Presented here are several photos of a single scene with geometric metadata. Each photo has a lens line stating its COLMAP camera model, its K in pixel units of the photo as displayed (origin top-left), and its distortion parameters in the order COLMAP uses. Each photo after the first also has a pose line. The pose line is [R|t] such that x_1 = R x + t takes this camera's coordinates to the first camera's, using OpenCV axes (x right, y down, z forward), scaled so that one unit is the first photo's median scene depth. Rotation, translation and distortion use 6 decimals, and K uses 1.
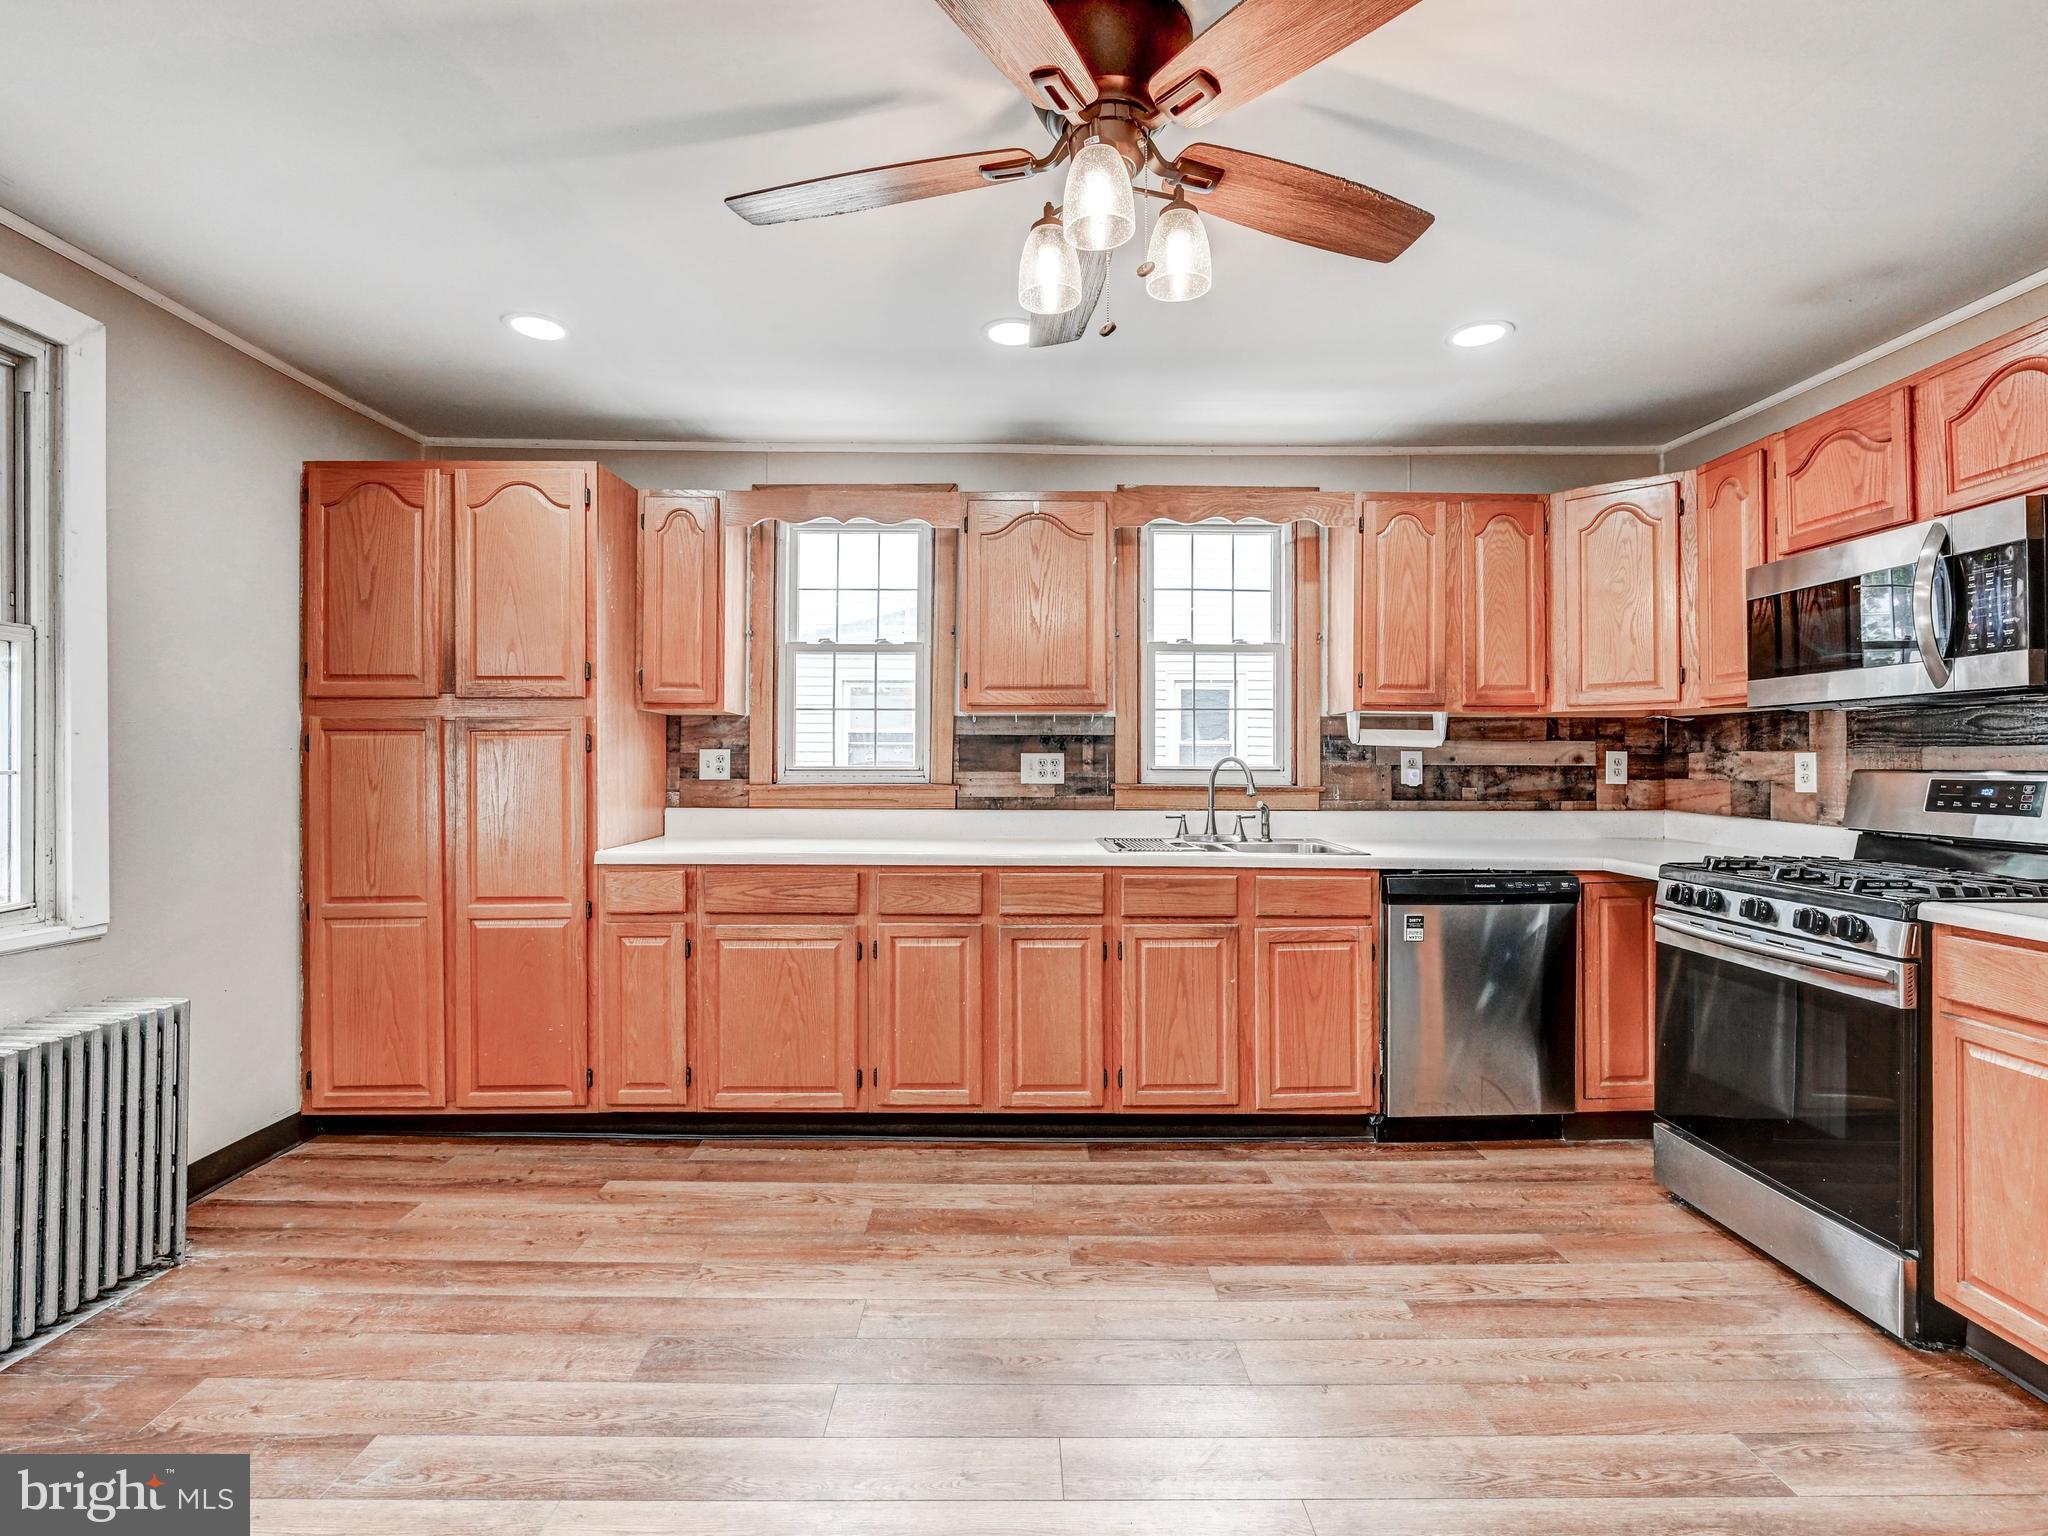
lens RADIAL K [[981.1, 0, 1013.8], [0, 981.1, 767.9], [0, 0, 1]] dist [-0.000347, 0.000706]
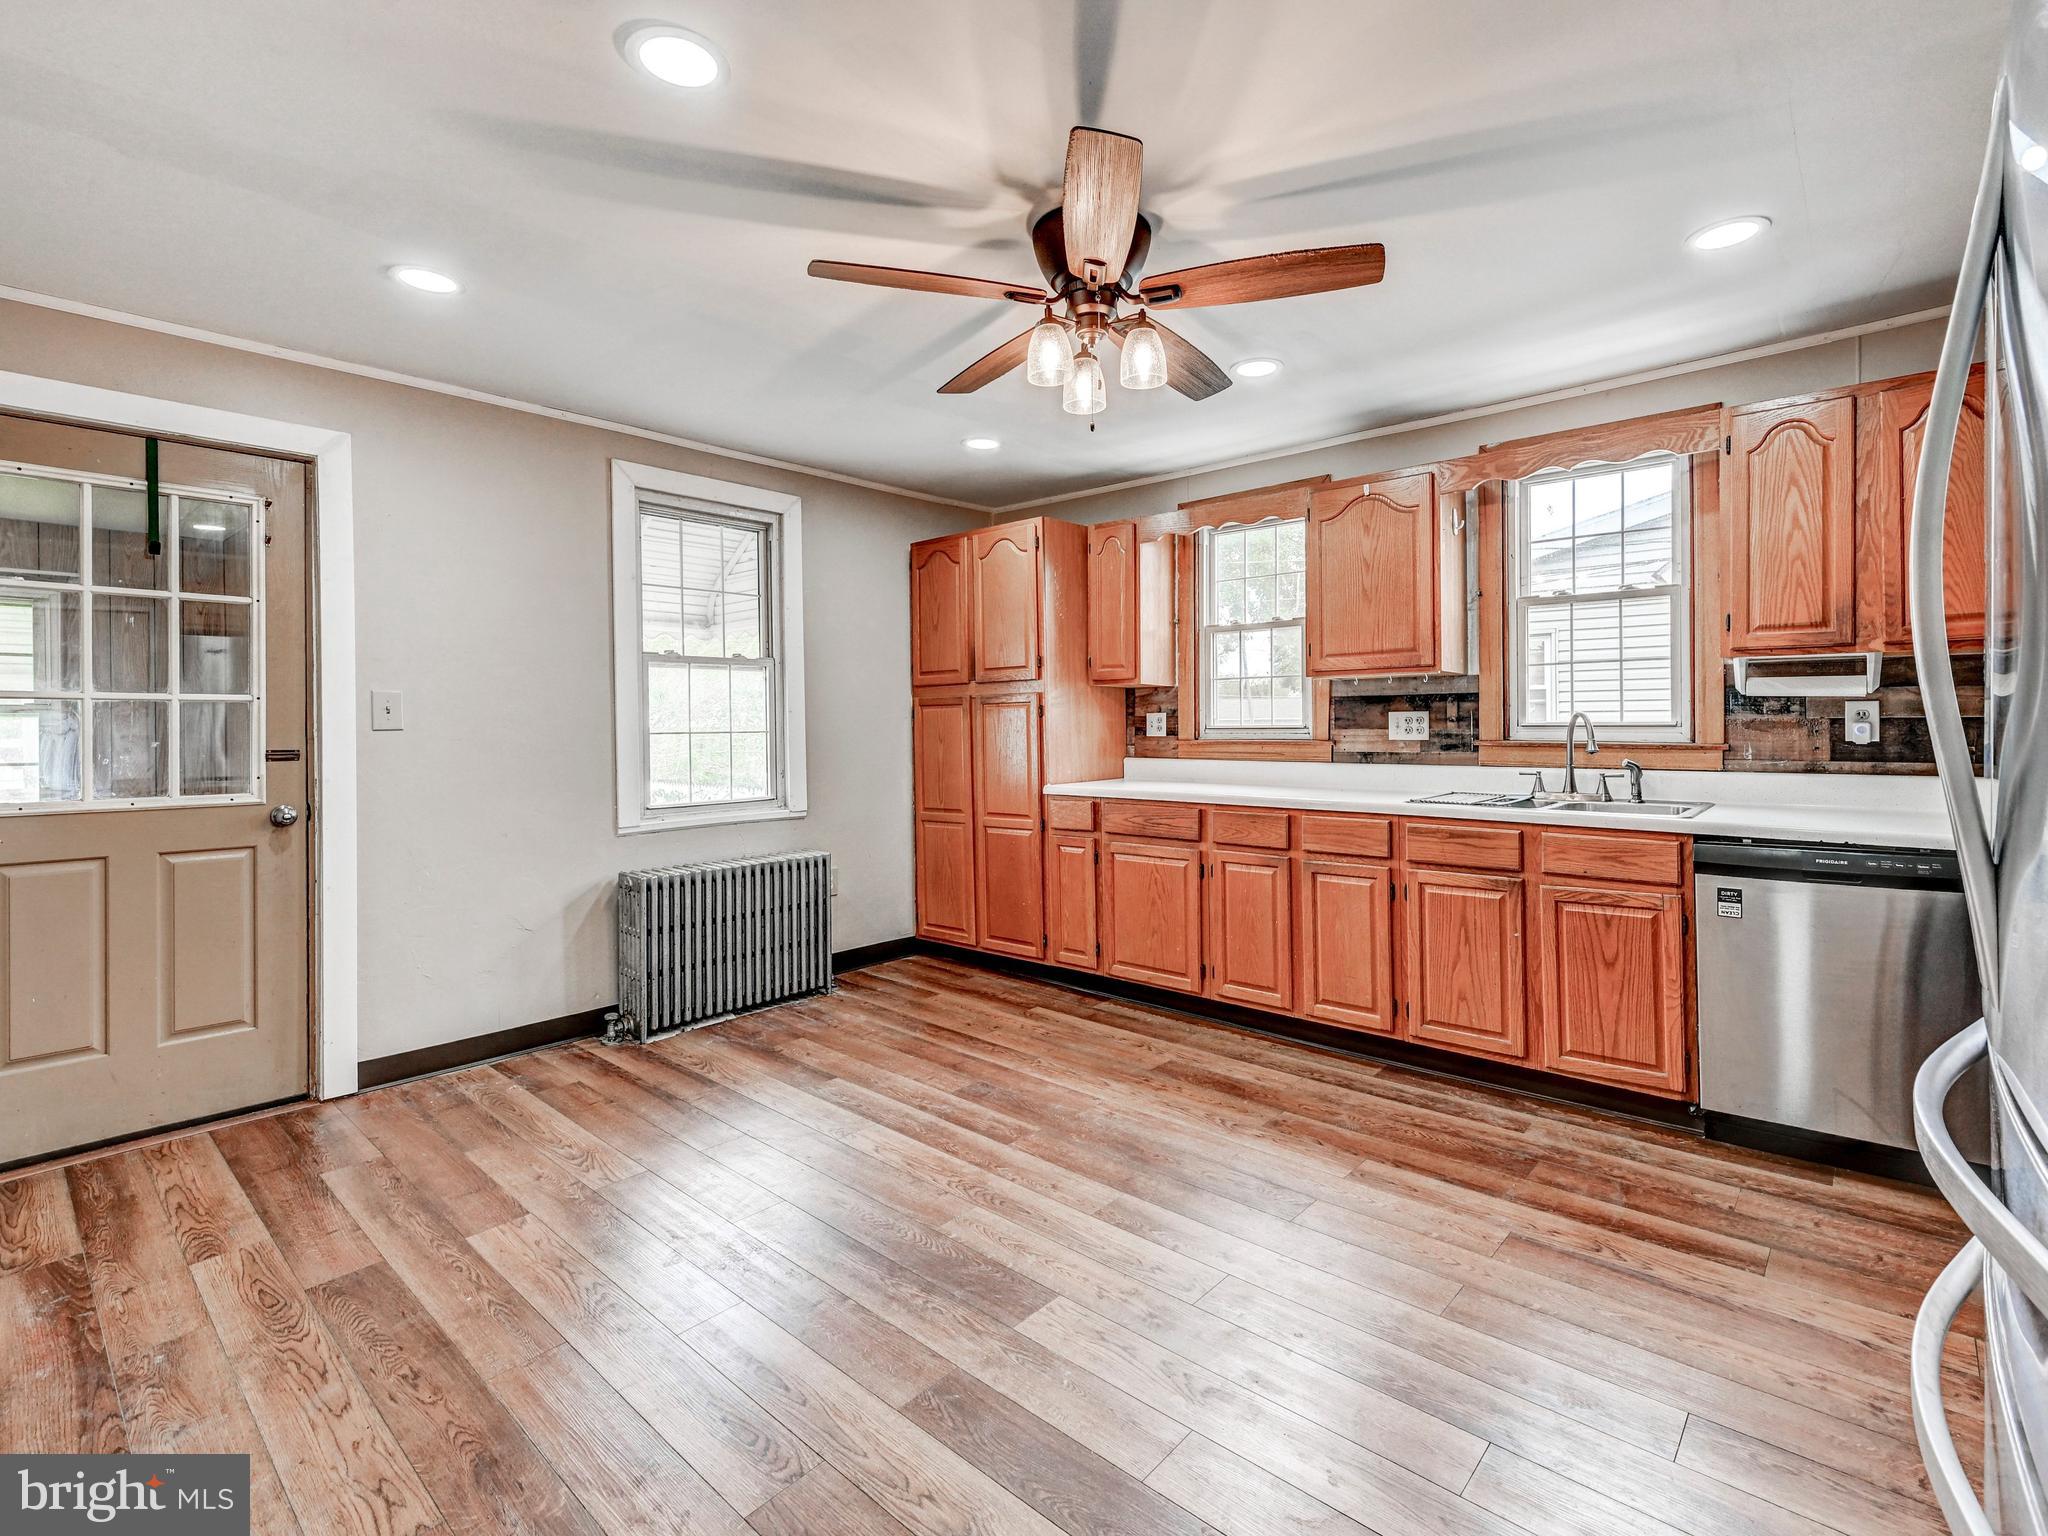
lens RADIAL K [[969.0, 0, 1016.3], [0, 969.0, 747.2], [0, 0, 1]] dist [-0.002747, -0.000418]
pose [[0.730496, 0.007279, -0.682879, 0.522422], [0.005875, 0.999839, 0.016943, 0.004096], [0.682892, -0.016389, 0.730335, -0.076954]]
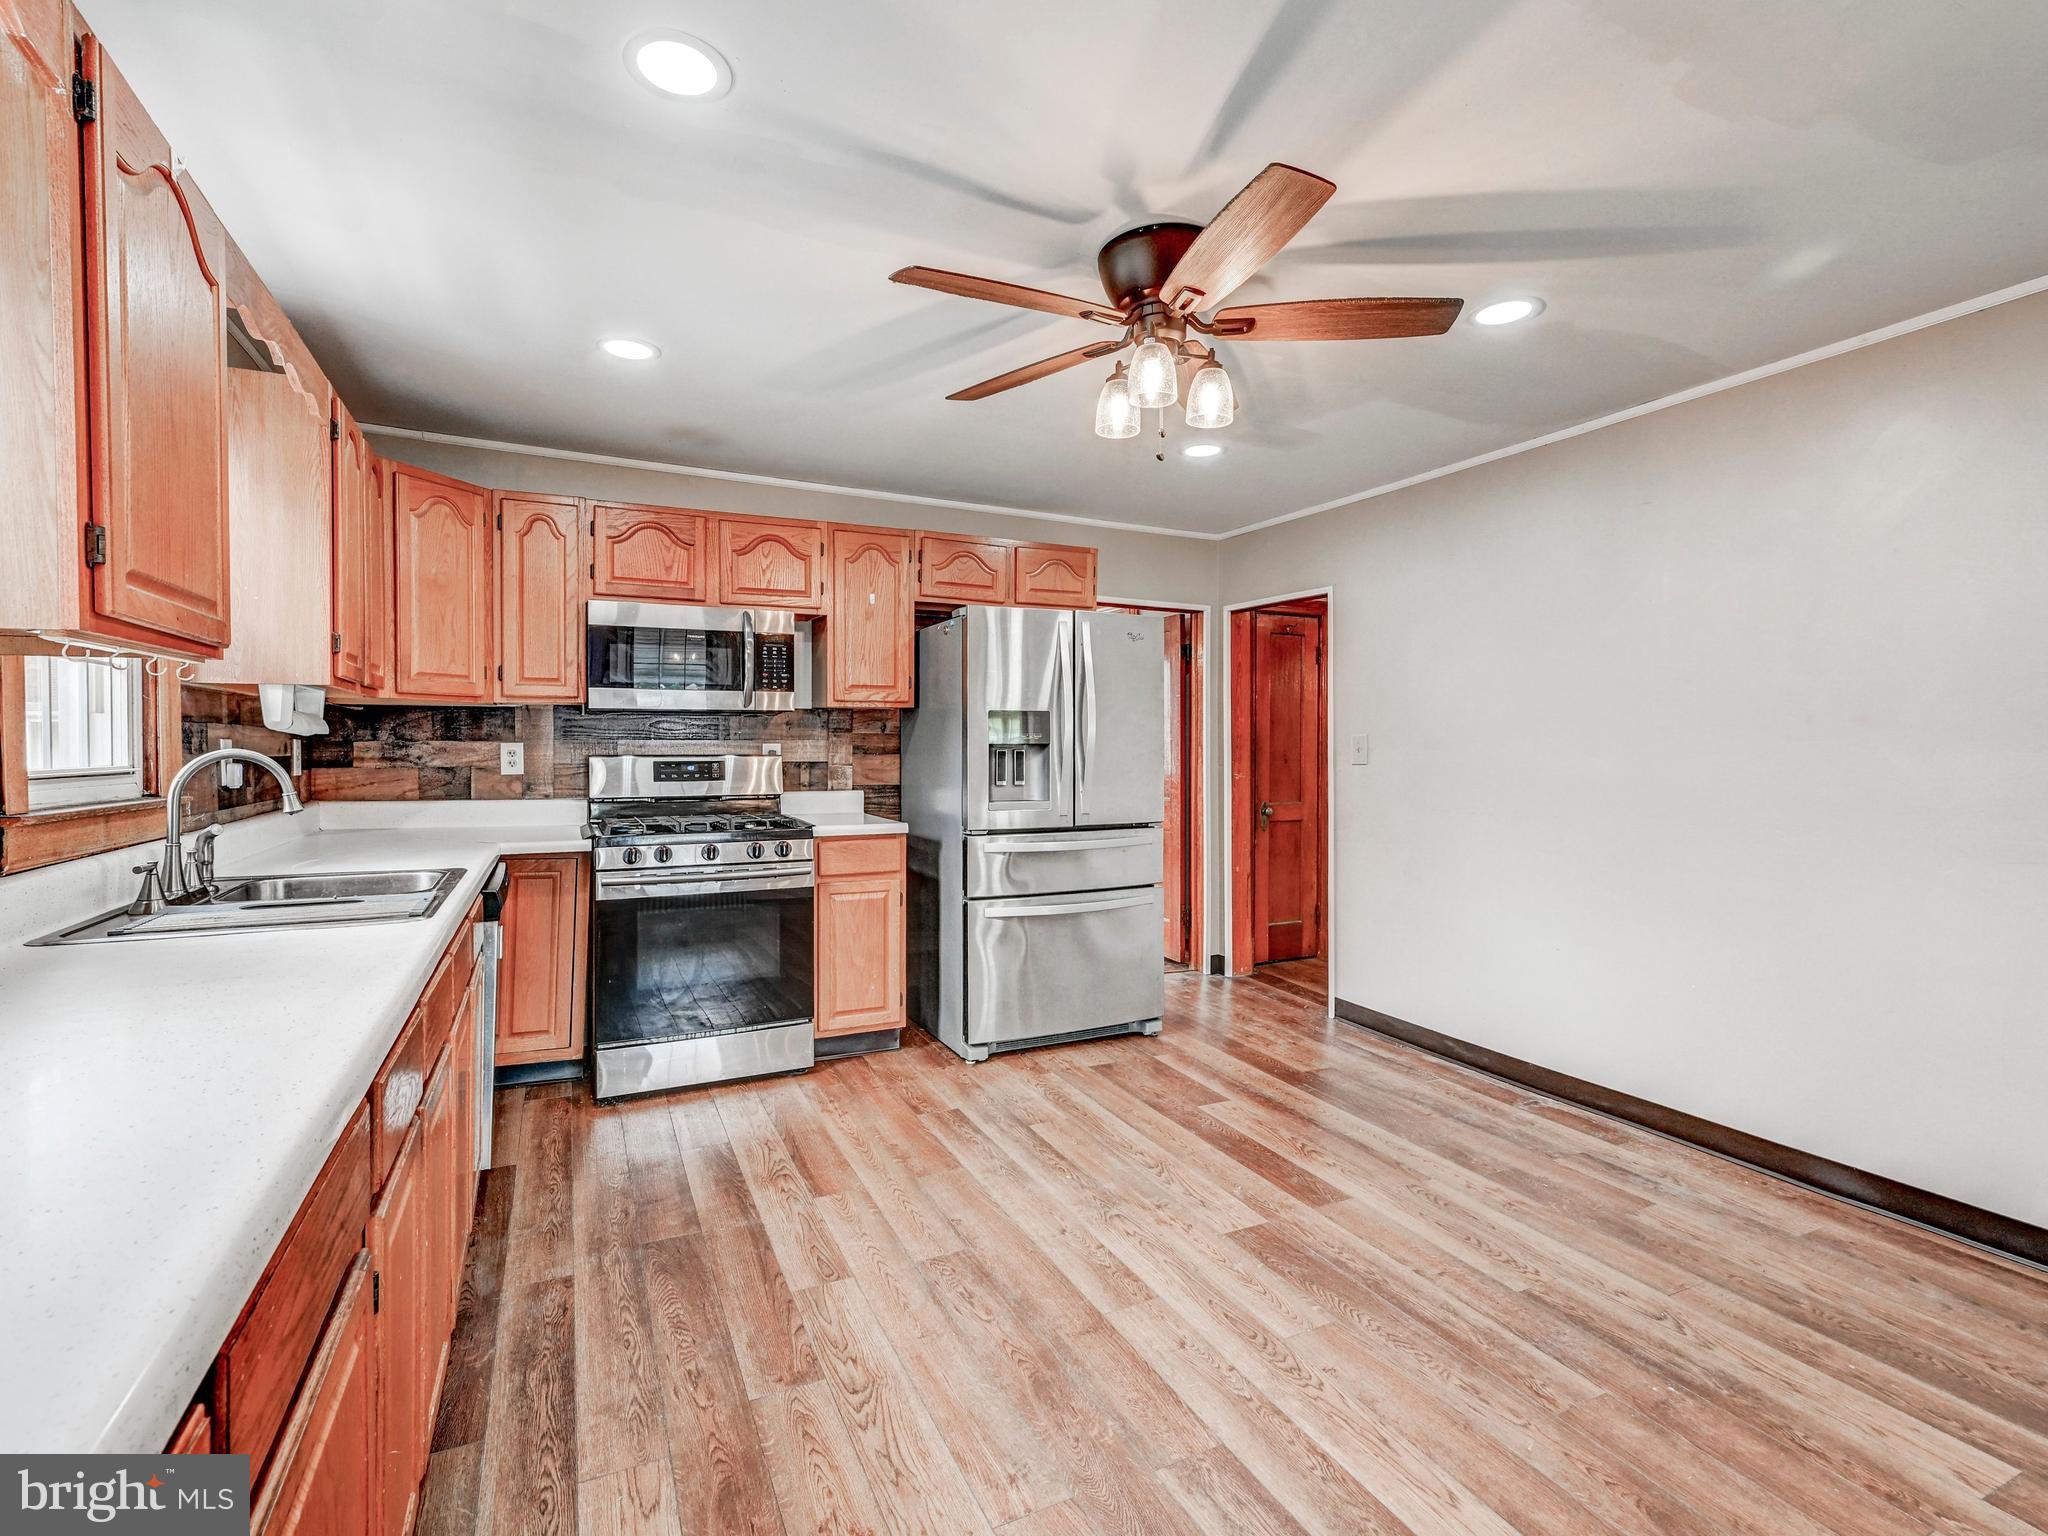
lens RADIAL K [[951.0, 0, 1024.0], [0, 951.0, 768.0], [0, 0, 1]] dist [0.001118, 0.000278]
pose [[-0.437901, -0.025843, 0.898652, -0.556656], [0.003582, 0.999529, 0.030490, -0.017669], [-0.899016, 0.016571, -0.437602, 0.932698]]
